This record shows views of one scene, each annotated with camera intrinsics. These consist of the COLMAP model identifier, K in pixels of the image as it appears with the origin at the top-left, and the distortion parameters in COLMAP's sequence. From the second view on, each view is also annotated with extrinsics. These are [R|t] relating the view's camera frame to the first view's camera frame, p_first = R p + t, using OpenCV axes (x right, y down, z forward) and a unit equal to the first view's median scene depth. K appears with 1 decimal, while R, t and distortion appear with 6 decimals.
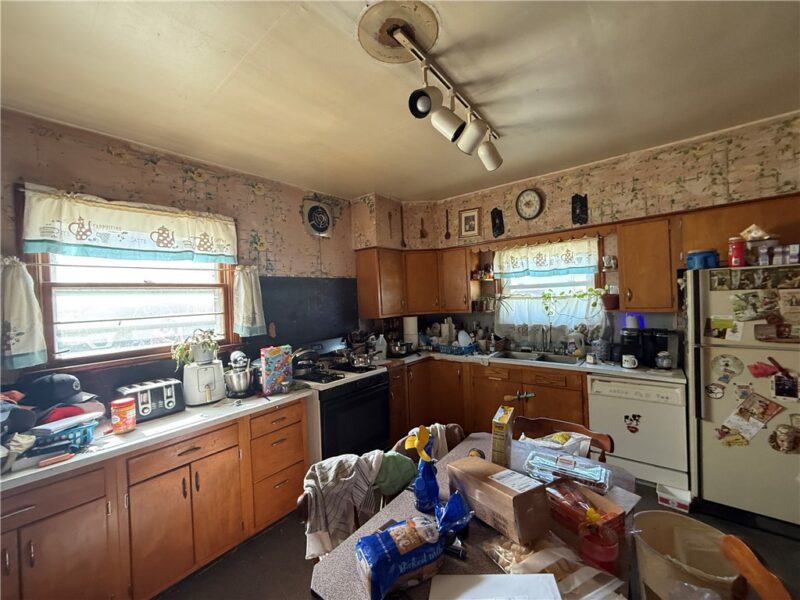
lens RADIAL K [[319.4, 0, 400.0], [0, 319.4, 300.0], [0, 0, 1]] dist [-0.000893, -0.000304]
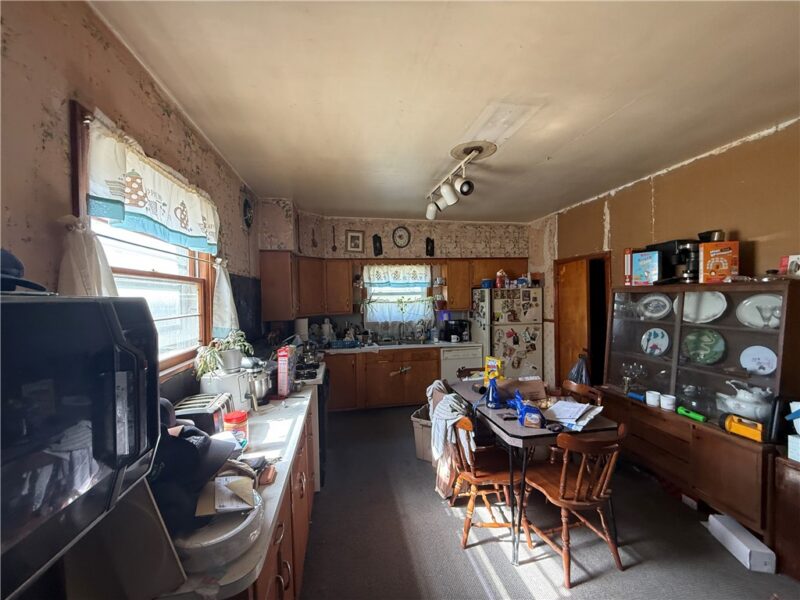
lens RADIAL K [[319.4, 0, 400.0], [0, 319.4, 300.0], [0, 0, 1]] dist [-0.000893, -0.000304]
pose [[0.651280, 0.018904, 0.758602, -0.695131], [-0.001286, 0.999716, -0.023808, 0.018793], [-0.758837, 0.014530, 0.651119, 0.068890]]
